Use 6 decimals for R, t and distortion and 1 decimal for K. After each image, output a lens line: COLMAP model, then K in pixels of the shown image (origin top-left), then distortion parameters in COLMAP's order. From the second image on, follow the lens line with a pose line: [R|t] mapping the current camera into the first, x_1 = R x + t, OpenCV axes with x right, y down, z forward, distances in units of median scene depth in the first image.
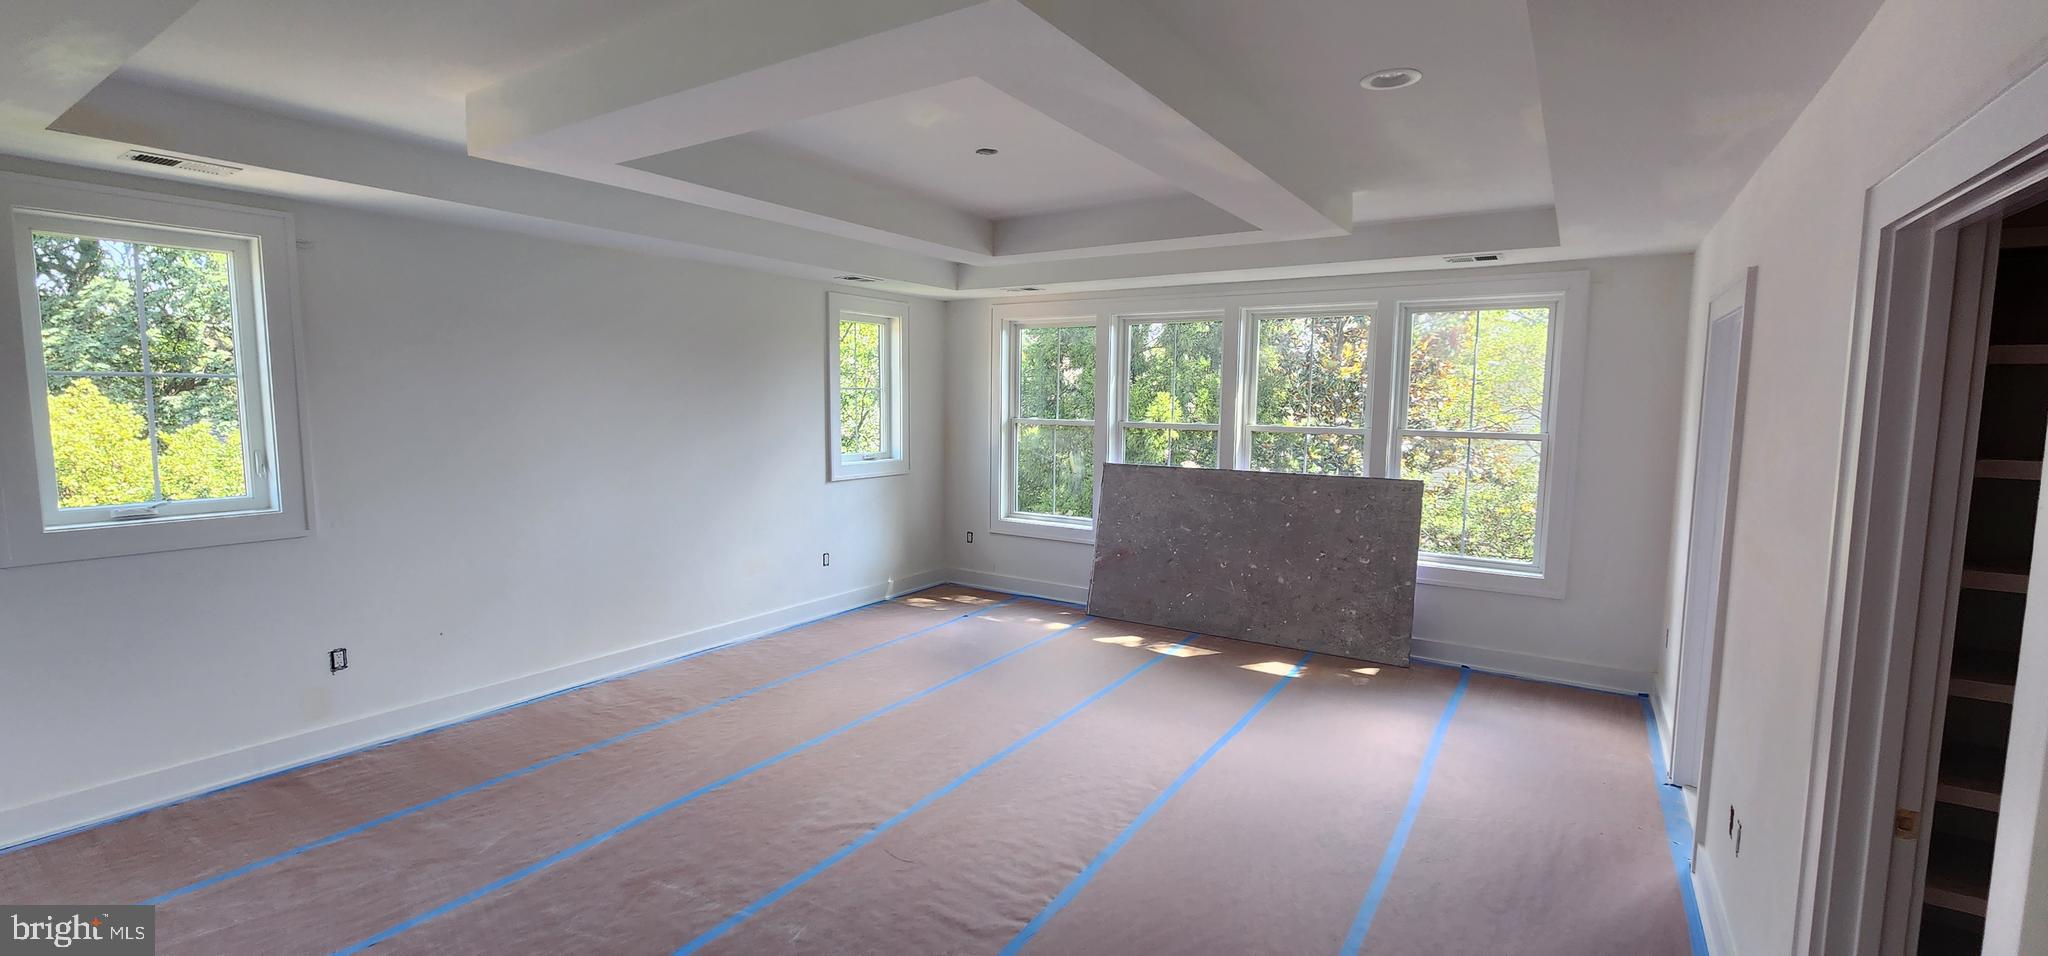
lens RADIAL K [[846.3, 0, 1025.8], [0, 846.3, 473.4], [0, 0, 1]] dist [0.000406, 0.000148]
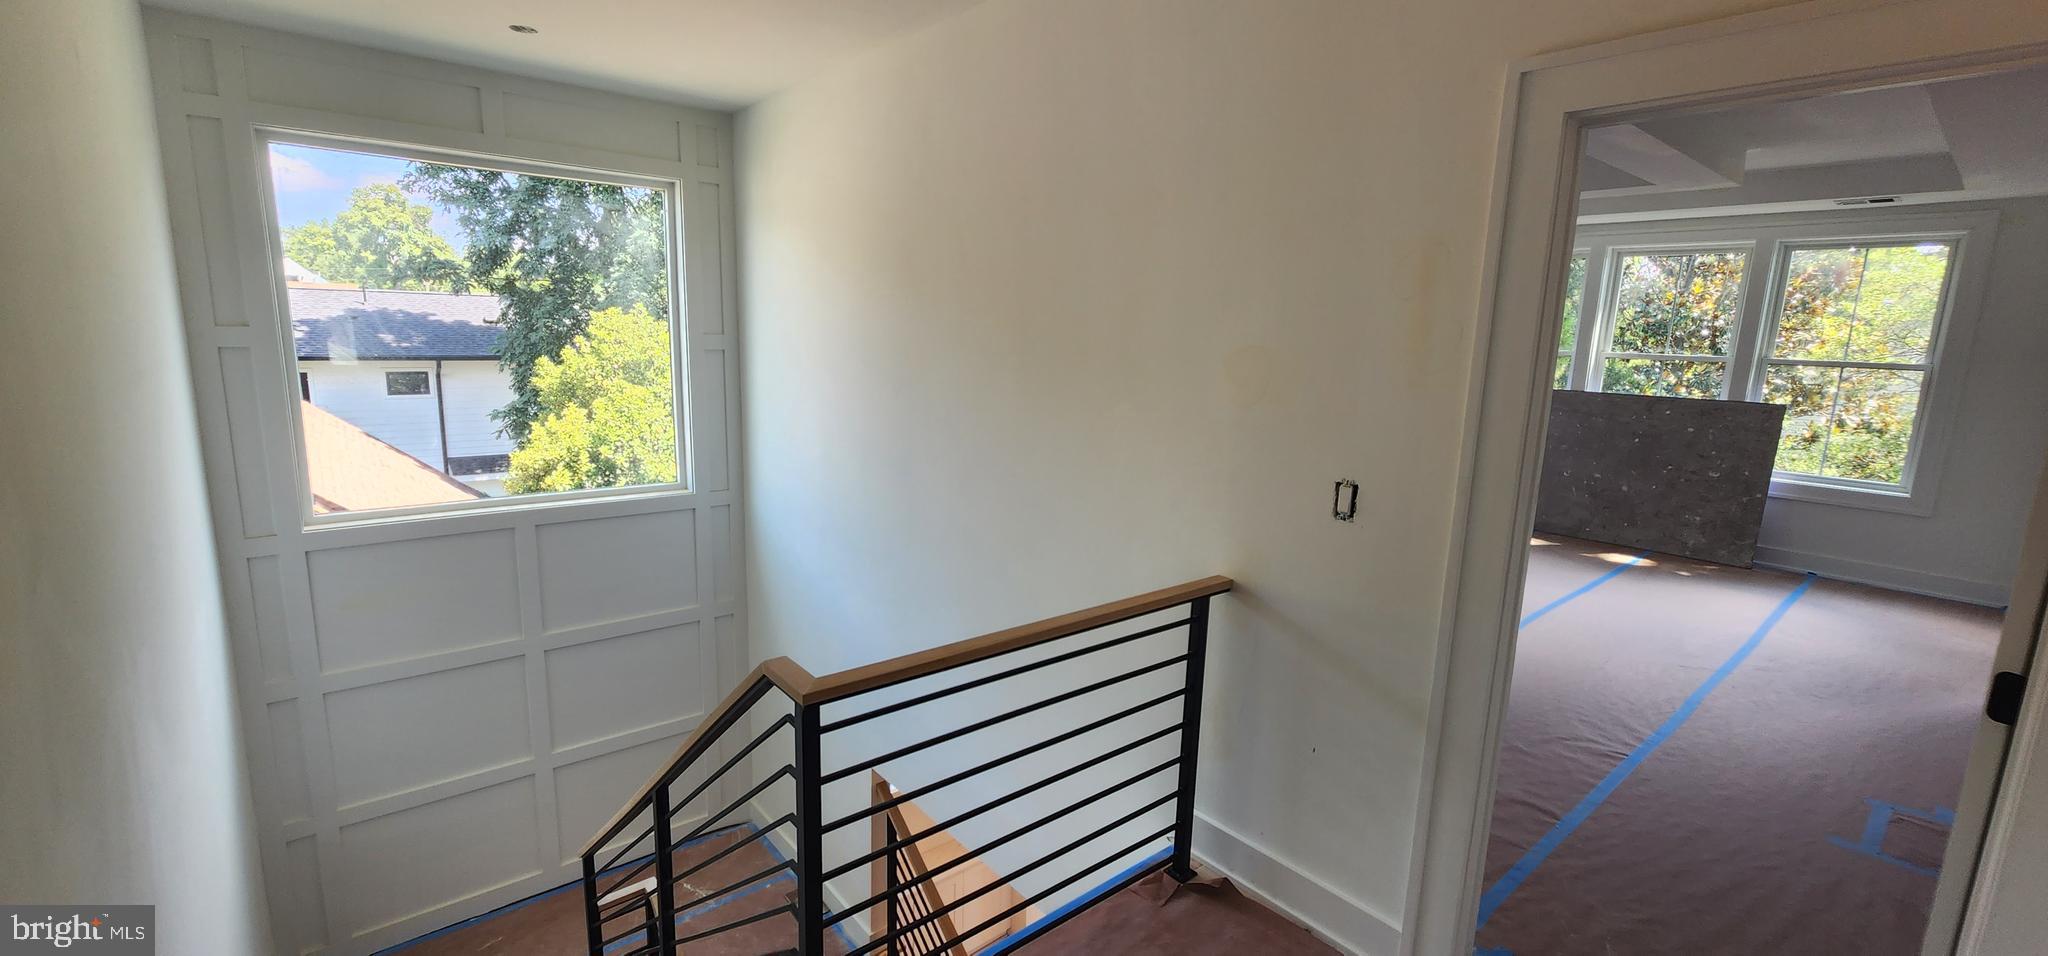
lens RADIAL K [[846.3, 0, 1017.6], [0, 846.3, 476.3], [0, 0, 1]] dist [0.000406, 0.000148]
pose [[0.957336, 0.066218, -0.281288, -0.170208], [-0.044312, 0.995519, 0.083541, 0.052175], [0.285560, -0.067512, 0.955980, -0.342092]]
